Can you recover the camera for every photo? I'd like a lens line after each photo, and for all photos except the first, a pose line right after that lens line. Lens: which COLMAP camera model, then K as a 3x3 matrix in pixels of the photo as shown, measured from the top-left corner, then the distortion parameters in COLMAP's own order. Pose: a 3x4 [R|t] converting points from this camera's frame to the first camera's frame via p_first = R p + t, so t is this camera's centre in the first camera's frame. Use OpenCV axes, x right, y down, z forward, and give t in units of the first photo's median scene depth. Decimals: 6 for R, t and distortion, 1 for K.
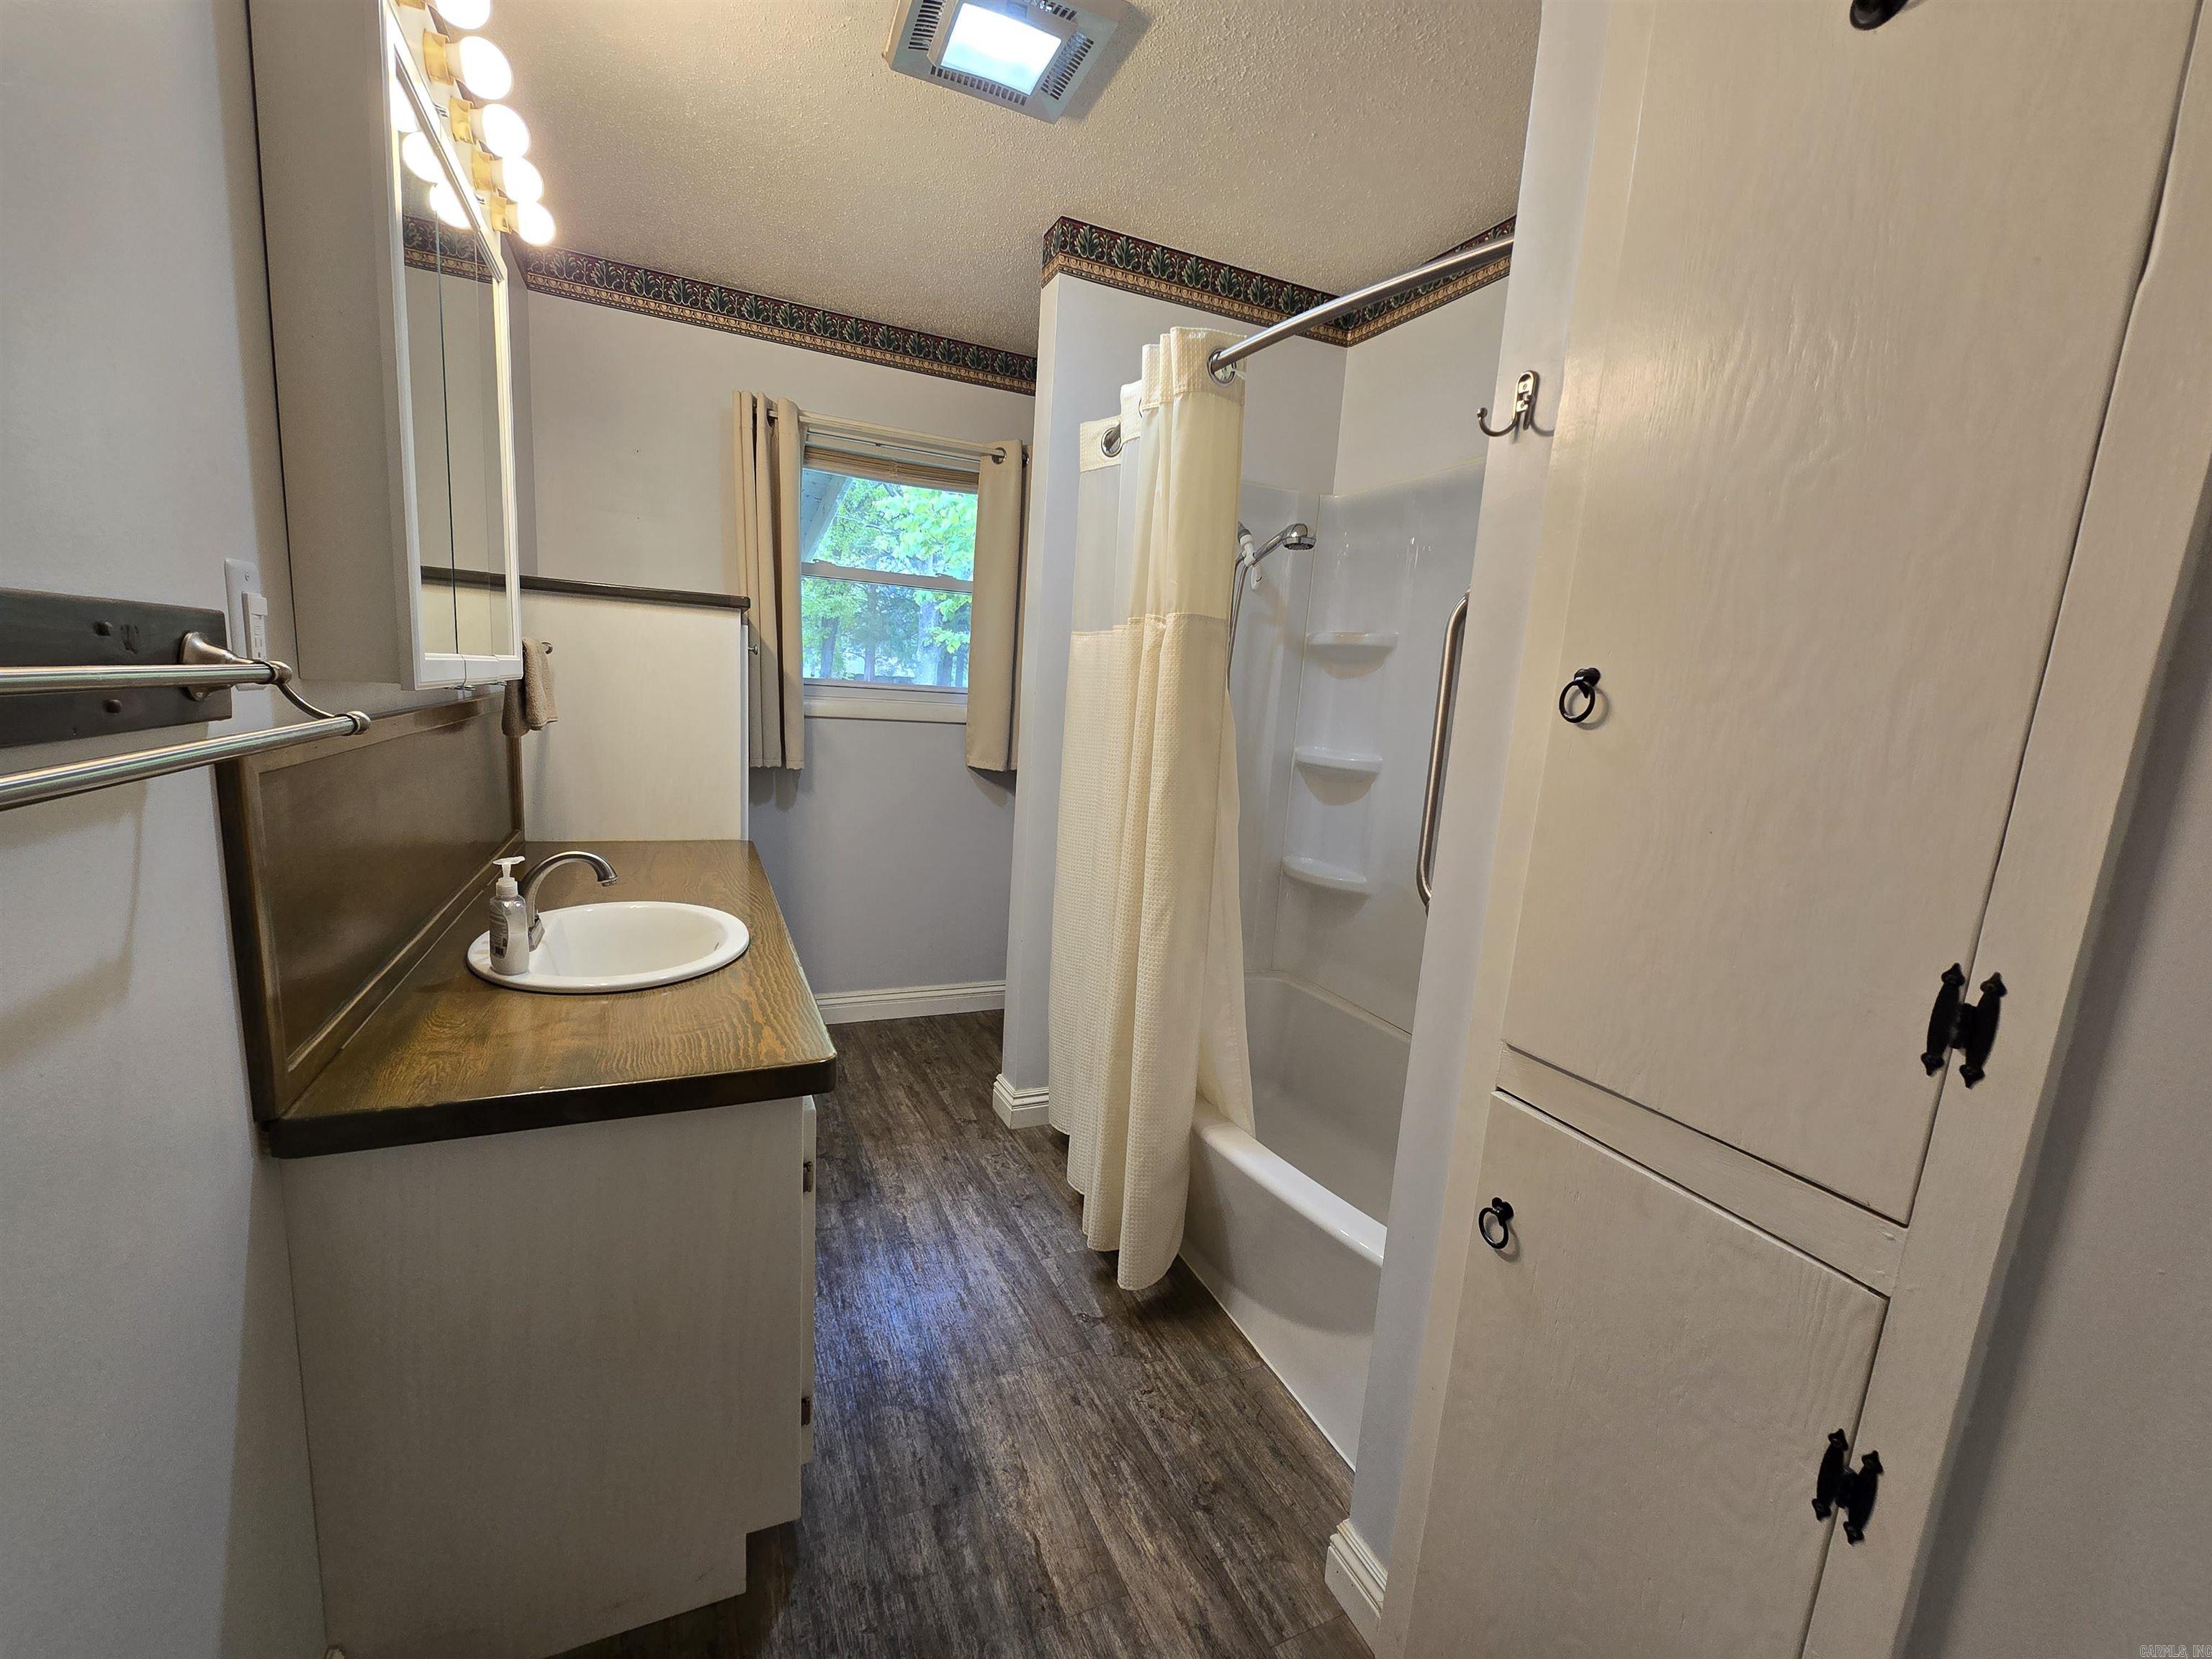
lens RADIAL K [[903.8, 0, 1113.0], [0, 903.8, 836.6], [0, 0, 1]] dist [-0.003797, 0.001233]
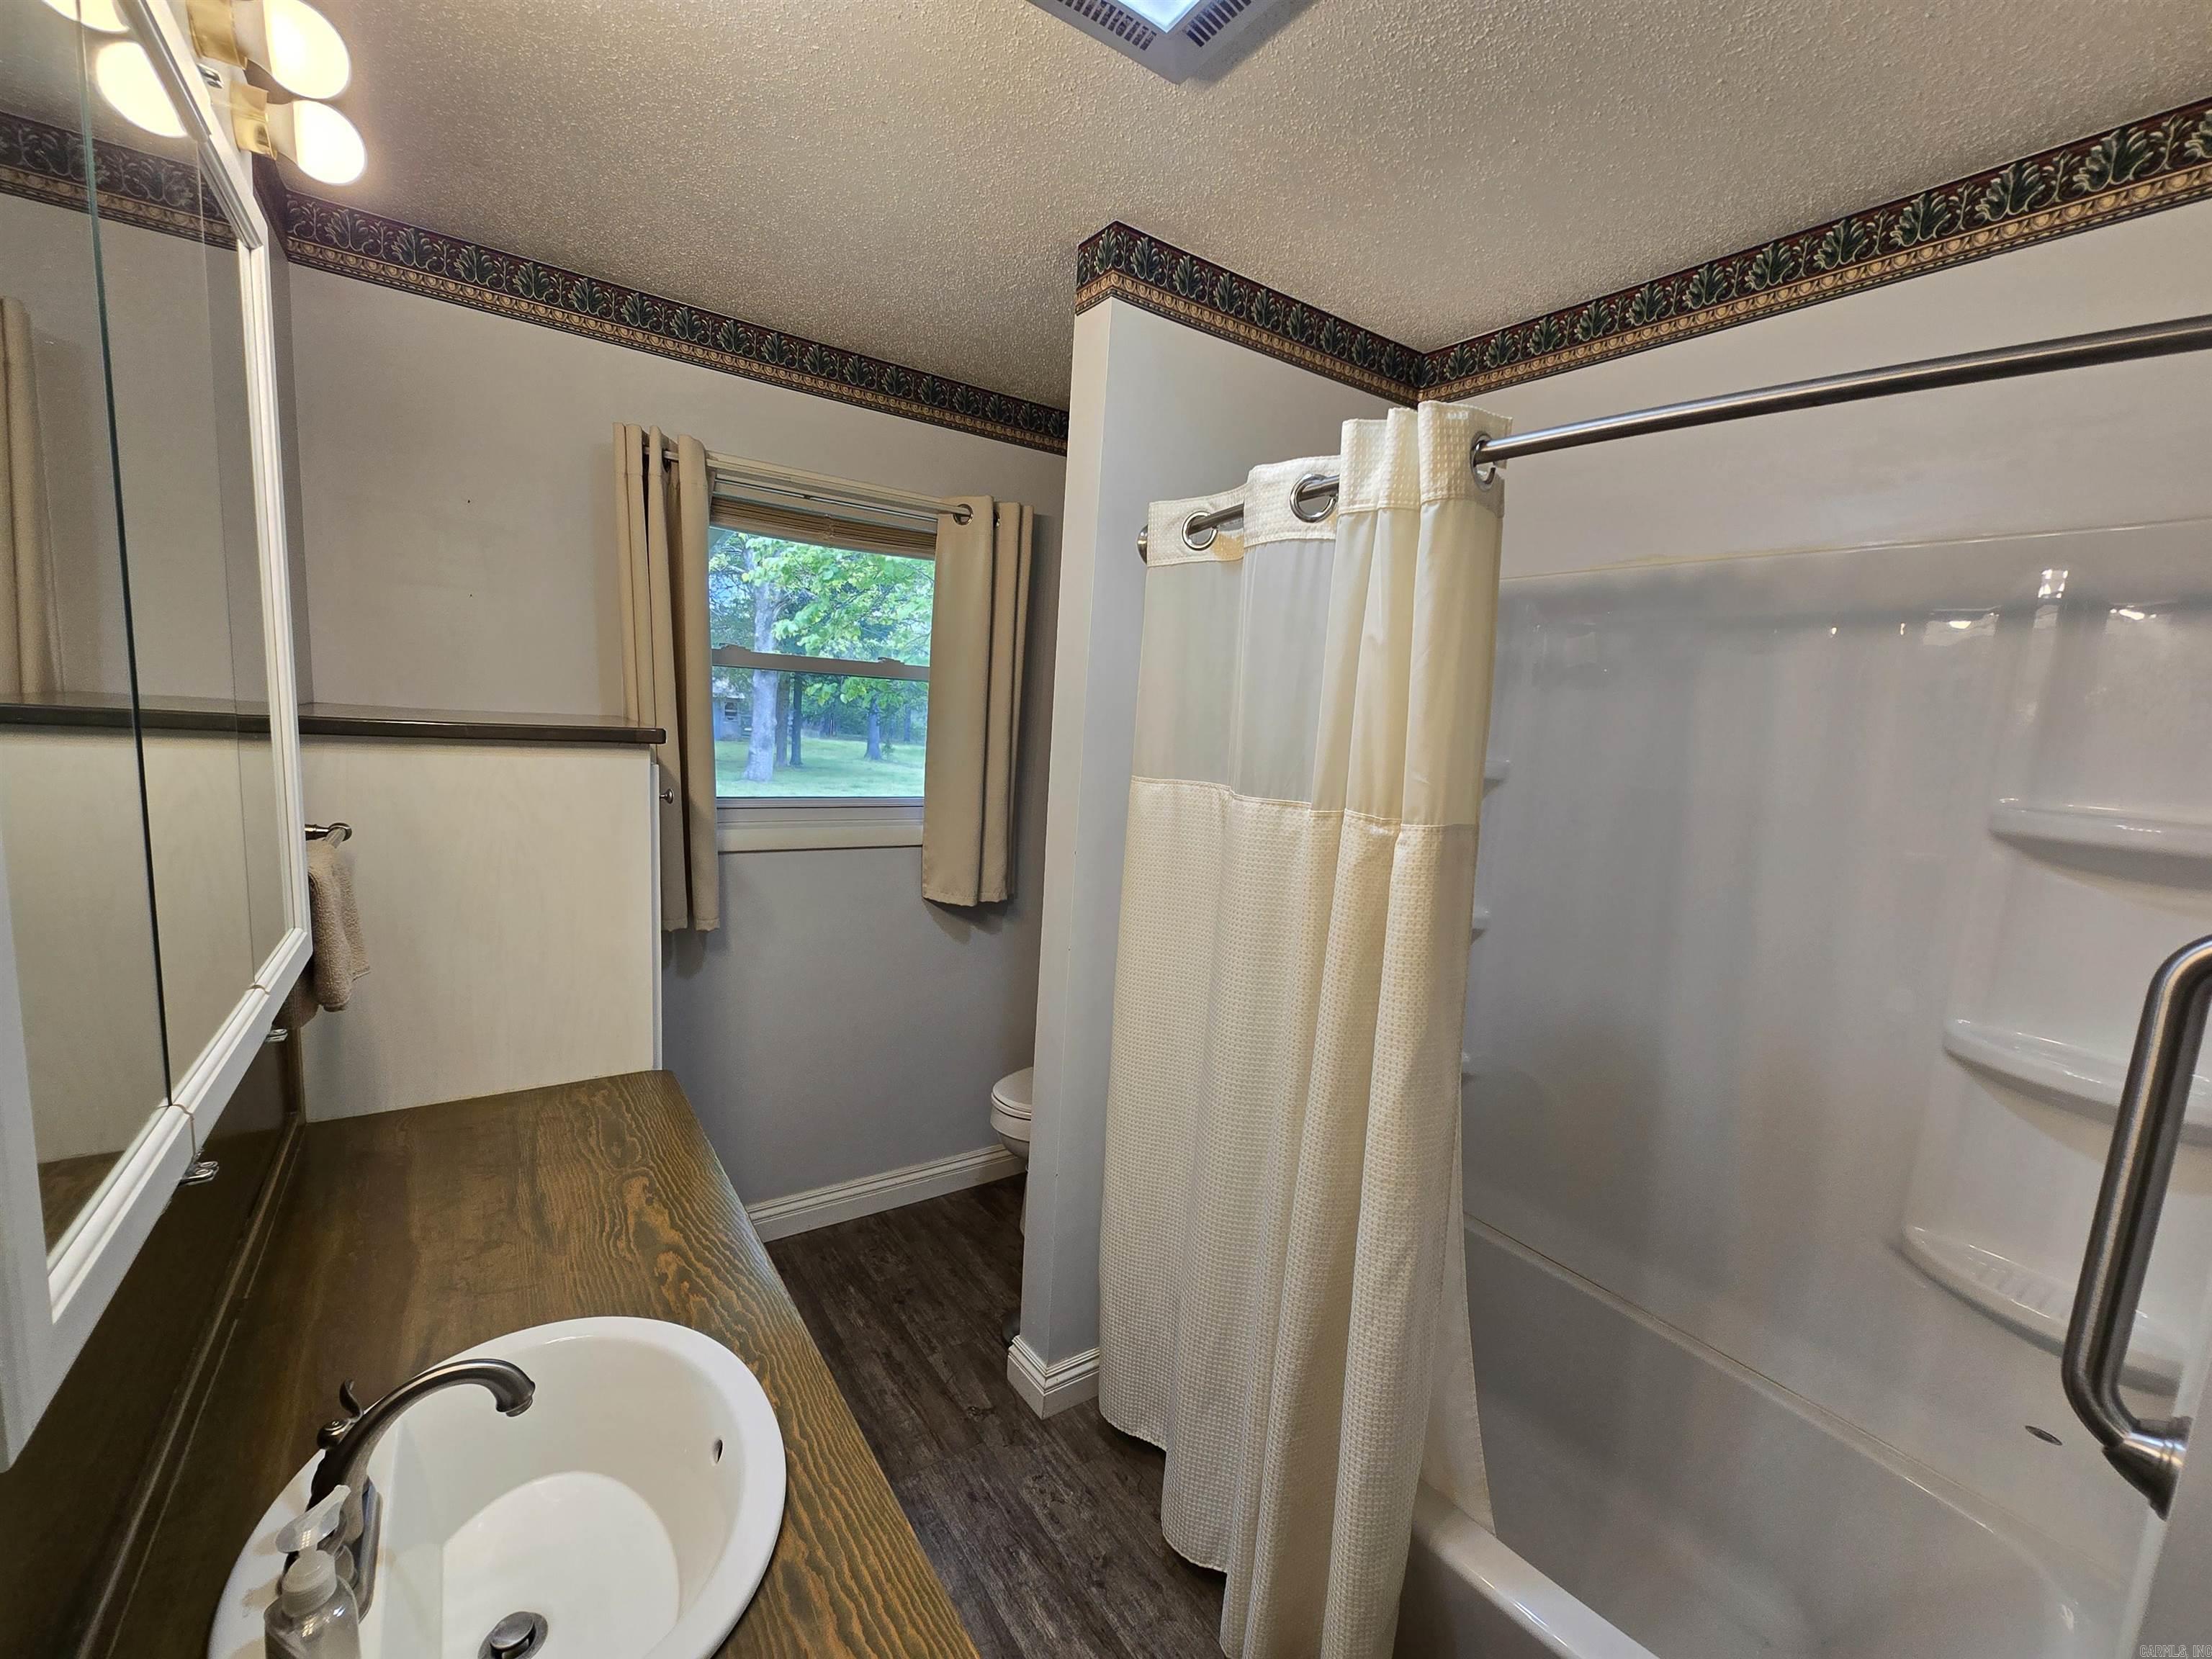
lens RADIAL K [[903.8, 0, 1098.6], [0, 903.8, 836.3], [0, 0, 1]] dist [-0.003797, 0.001233]
pose [[0.985533, -0.027655, 0.167210, -0.168798], [0.030005, 0.999483, -0.011543, -0.142936], [-0.166804, 0.016393, 0.985854, 0.228626]]
